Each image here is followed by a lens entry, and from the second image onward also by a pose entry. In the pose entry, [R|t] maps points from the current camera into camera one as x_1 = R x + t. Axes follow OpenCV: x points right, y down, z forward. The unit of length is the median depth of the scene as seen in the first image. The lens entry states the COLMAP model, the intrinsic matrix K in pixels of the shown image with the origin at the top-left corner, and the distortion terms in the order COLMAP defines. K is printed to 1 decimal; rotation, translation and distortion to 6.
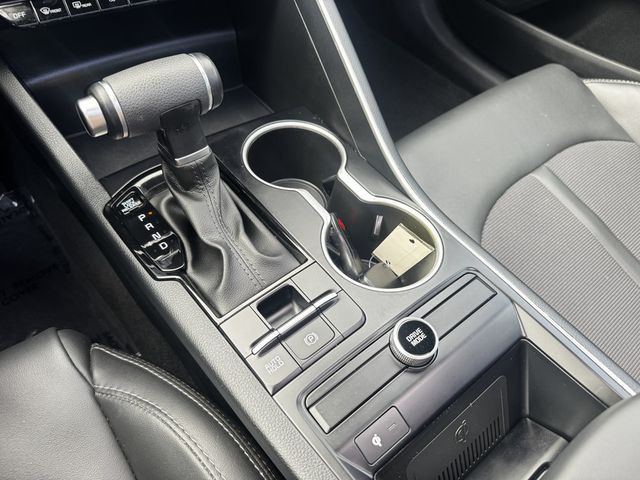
lens RADIAL K [[448.6, 0, 320.0], [0, 448.6, 240.0], [0, 0, 1]] dist [0.063635, -0.141597]
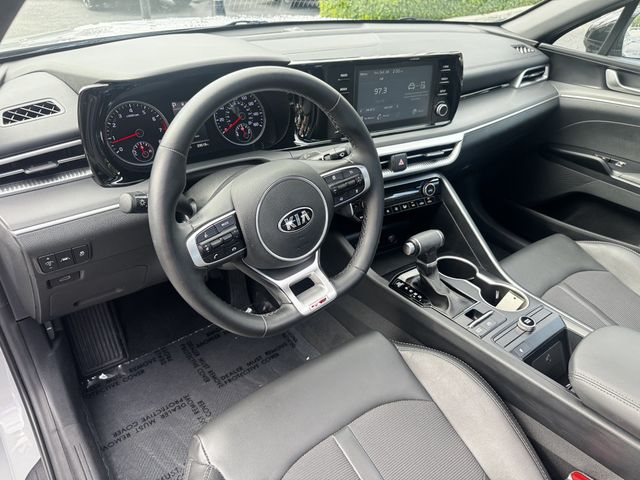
lens RADIAL K [[448.6, 0, 320.0], [0, 448.6, 240.0], [0, 0, 1]] dist [0.063635, -0.141597]
pose [[0.999532, 0.002973, -0.030448, -0.778626], [-0.013682, 0.933625, -0.357989, 0.595279], [0.027363, 0.358238, 0.933229, -1.450259]]
